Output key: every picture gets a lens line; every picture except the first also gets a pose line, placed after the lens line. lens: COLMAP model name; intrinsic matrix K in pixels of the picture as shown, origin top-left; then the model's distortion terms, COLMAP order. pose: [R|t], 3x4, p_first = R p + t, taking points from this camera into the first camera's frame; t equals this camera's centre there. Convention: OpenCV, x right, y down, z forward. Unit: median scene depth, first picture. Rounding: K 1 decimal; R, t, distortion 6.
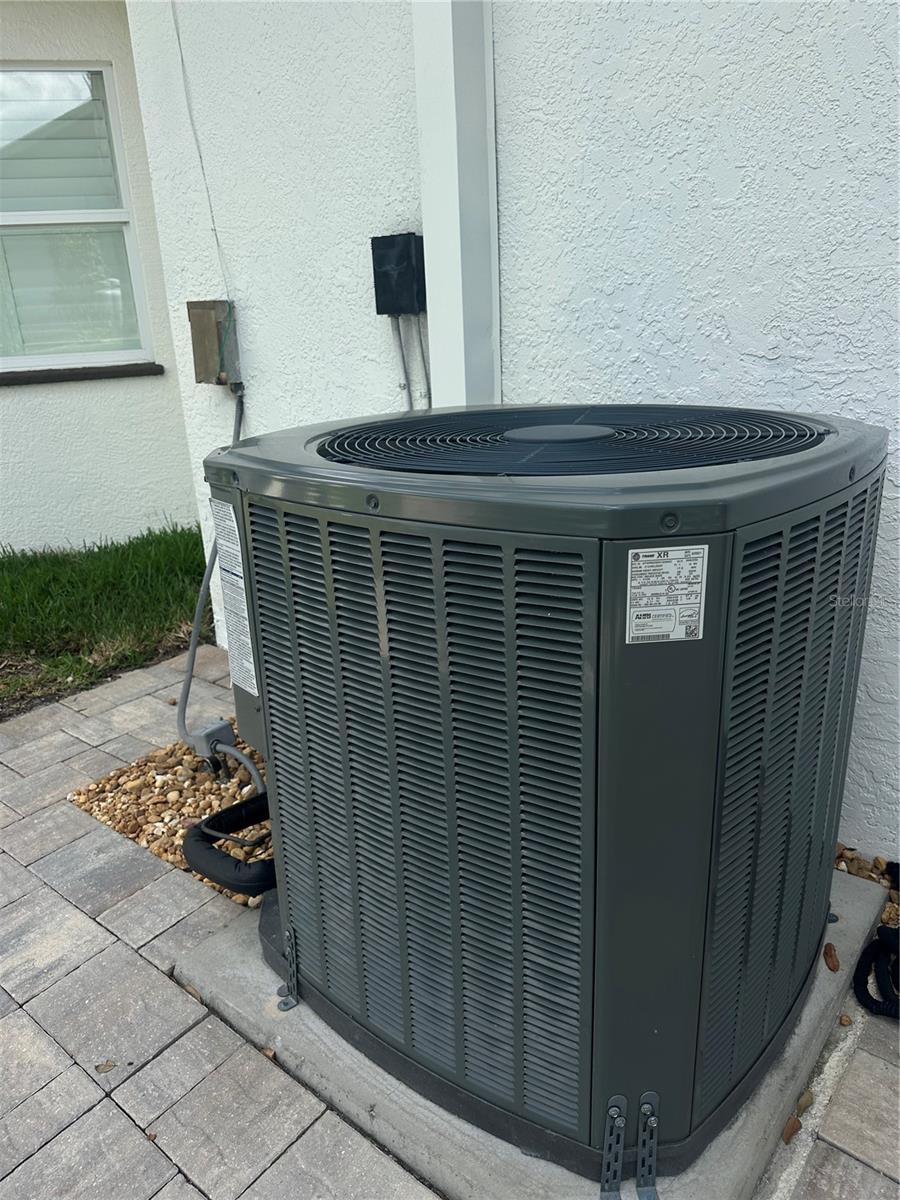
lens RADIAL K [[861.6, 0, 451.2], [0, 861.6, 604.5], [0, 0, 1]] dist [0.011319, -0.005991]
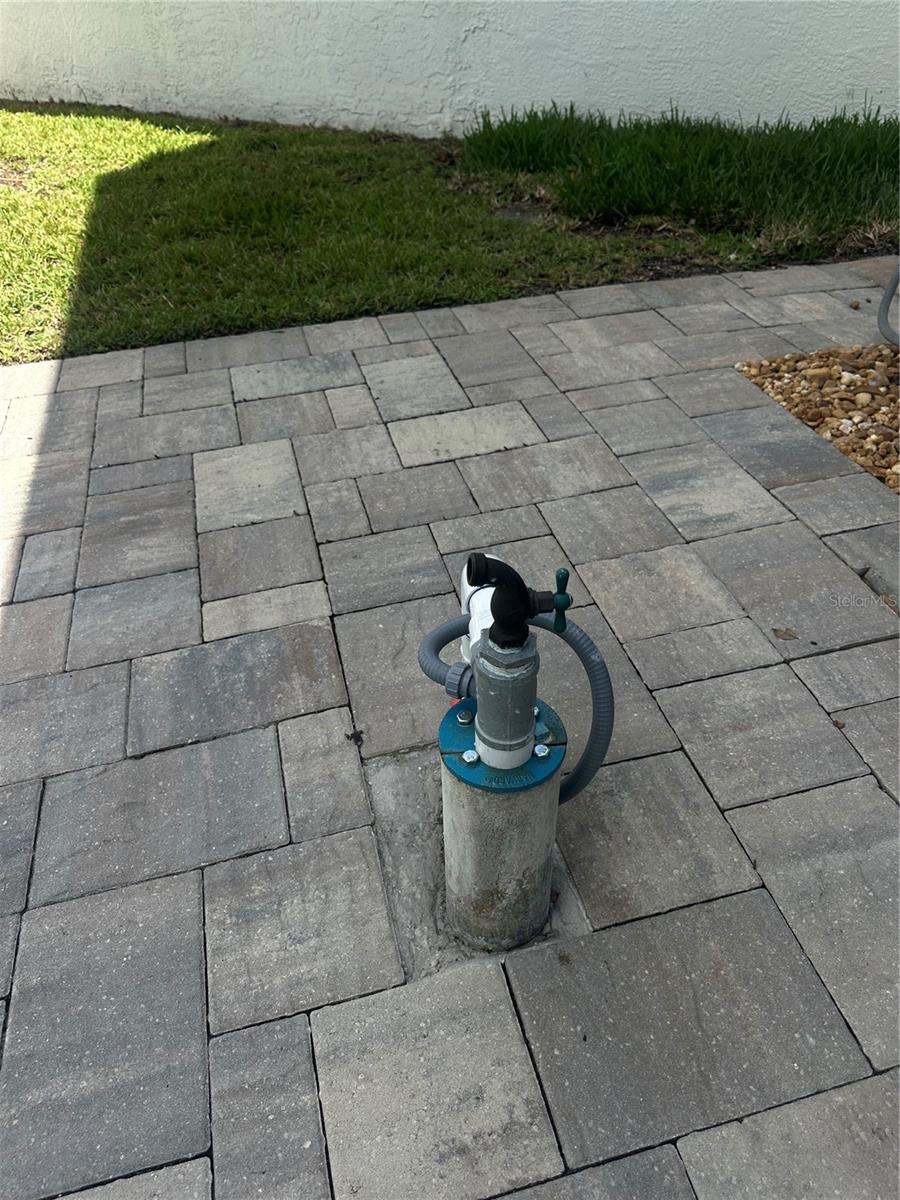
lens RADIAL K [[861.6, 0, 449.0], [0, 861.6, 597.8], [0, 0, 1]] dist [0.011319, -0.005991]
pose [[0.803451, 0.398710, -0.442149, -0.195058], [-0.224681, 0.890786, 0.394992, 0.151442], [0.551348, -0.218015, 0.805286, 0.077509]]
